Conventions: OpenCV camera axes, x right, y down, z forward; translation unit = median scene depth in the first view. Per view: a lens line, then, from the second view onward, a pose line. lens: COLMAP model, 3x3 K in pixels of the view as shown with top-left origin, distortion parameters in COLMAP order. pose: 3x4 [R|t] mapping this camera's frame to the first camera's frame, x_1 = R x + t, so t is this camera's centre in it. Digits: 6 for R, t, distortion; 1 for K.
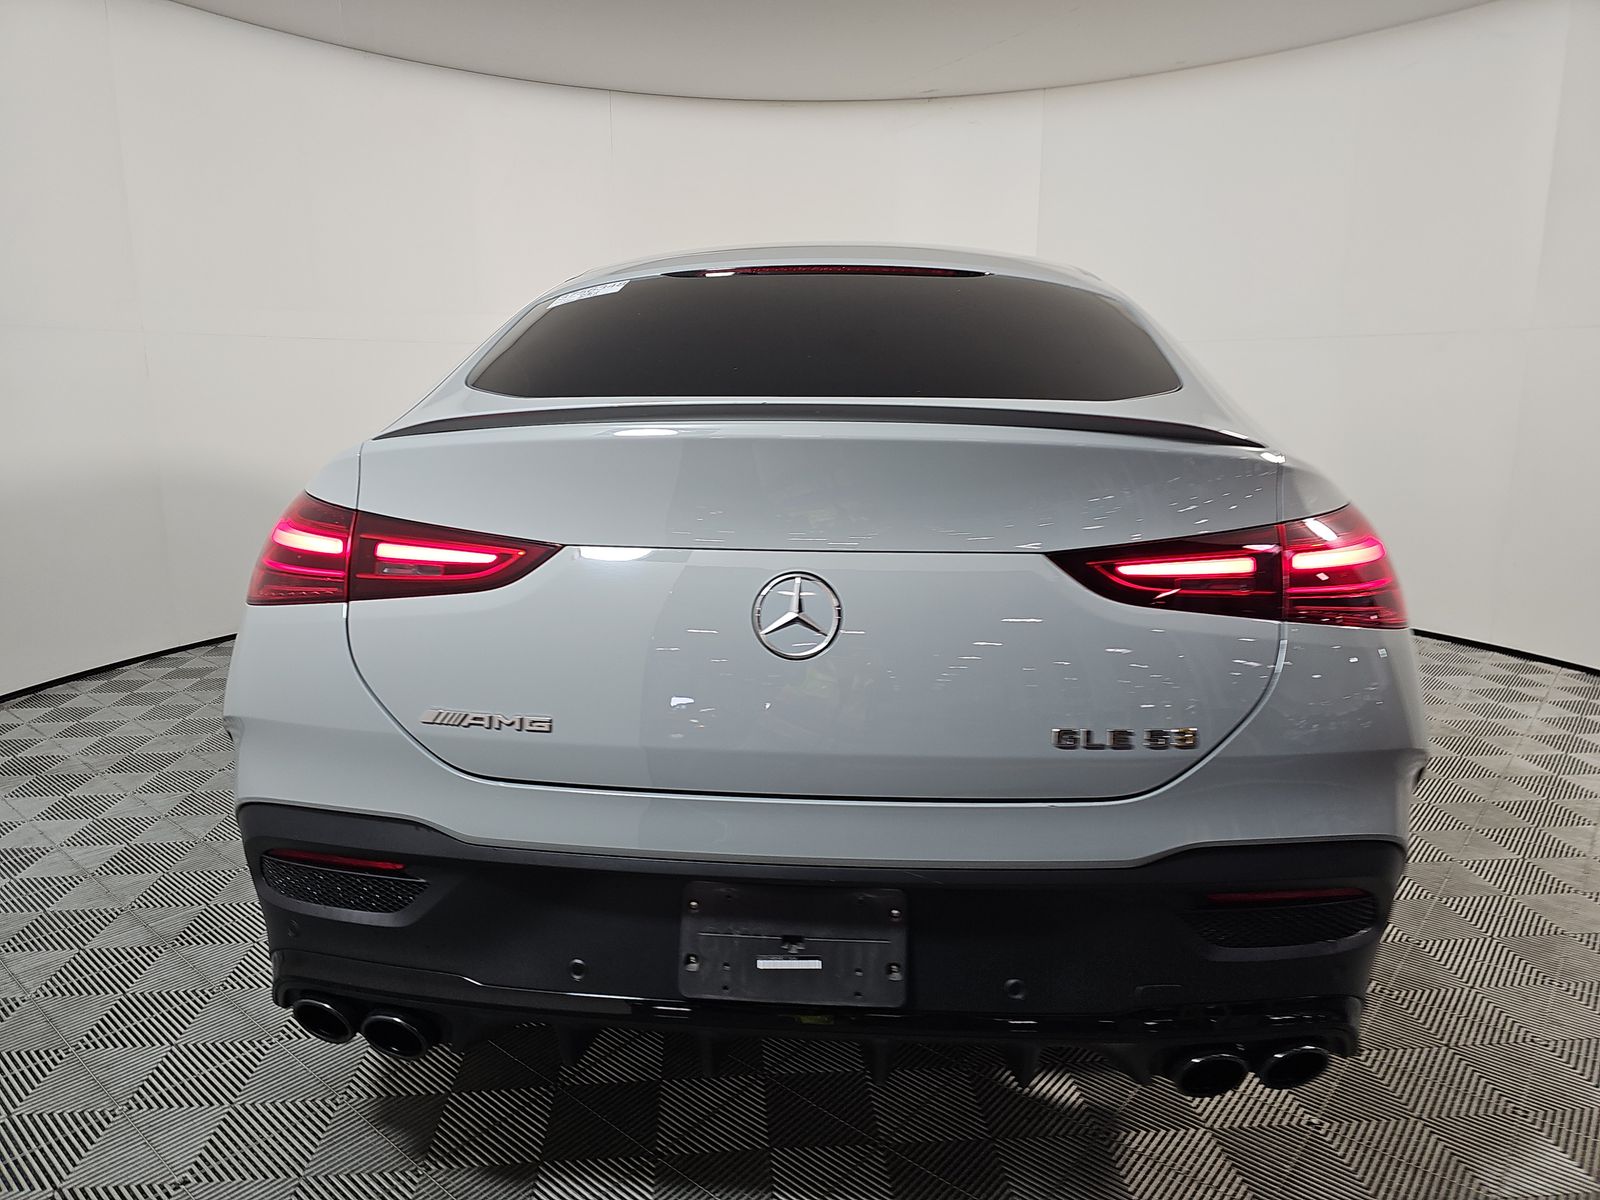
lens RADIAL K [[1065.9, 0, 800.0], [0, 1065.9, 600.0], [0, 0, 1]] dist [-0.000251, -0.000025]
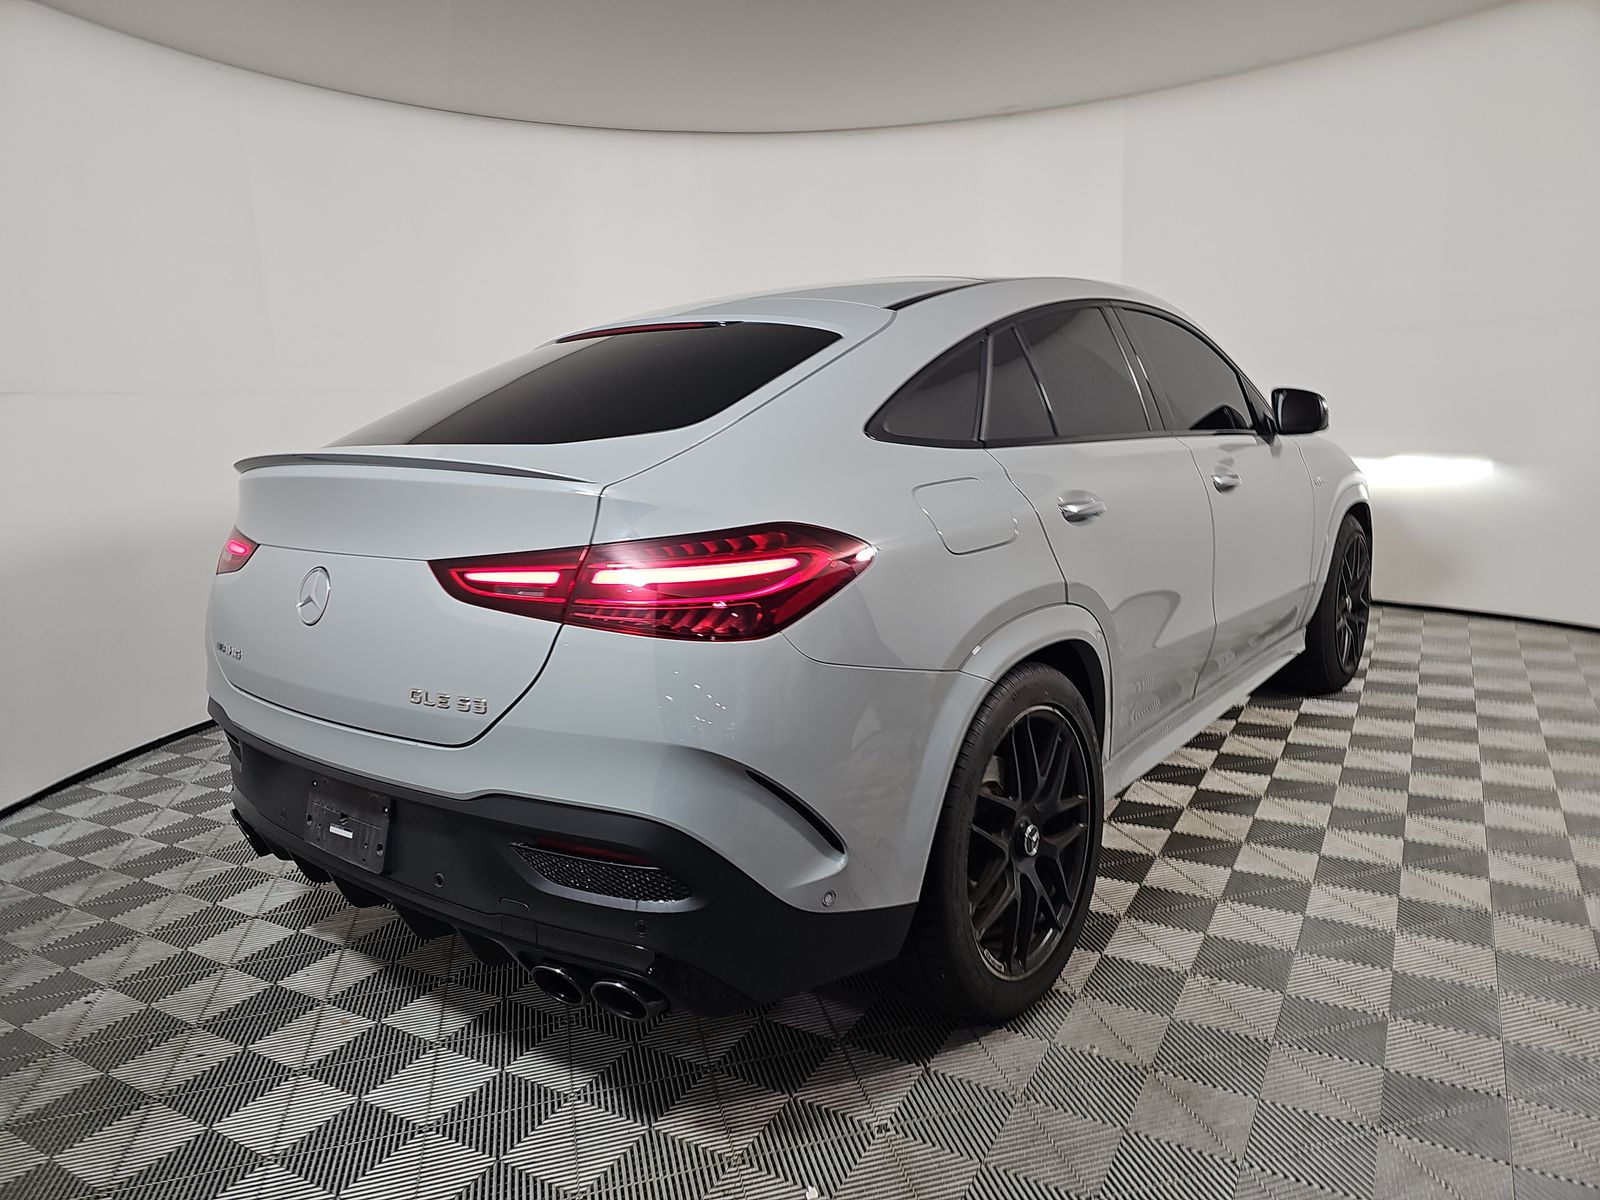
lens RADIAL K [[1065.9, 0, 800.0], [0, 1065.9, 600.0], [0, 0, 1]] dist [-0.000251, -0.000025]
pose [[0.811909, 0.048666, -0.581752, 1.383771], [-0.048883, 0.998687, 0.015322, -0.039326], [0.581734, 0.015998, 0.813222, 0.152318]]
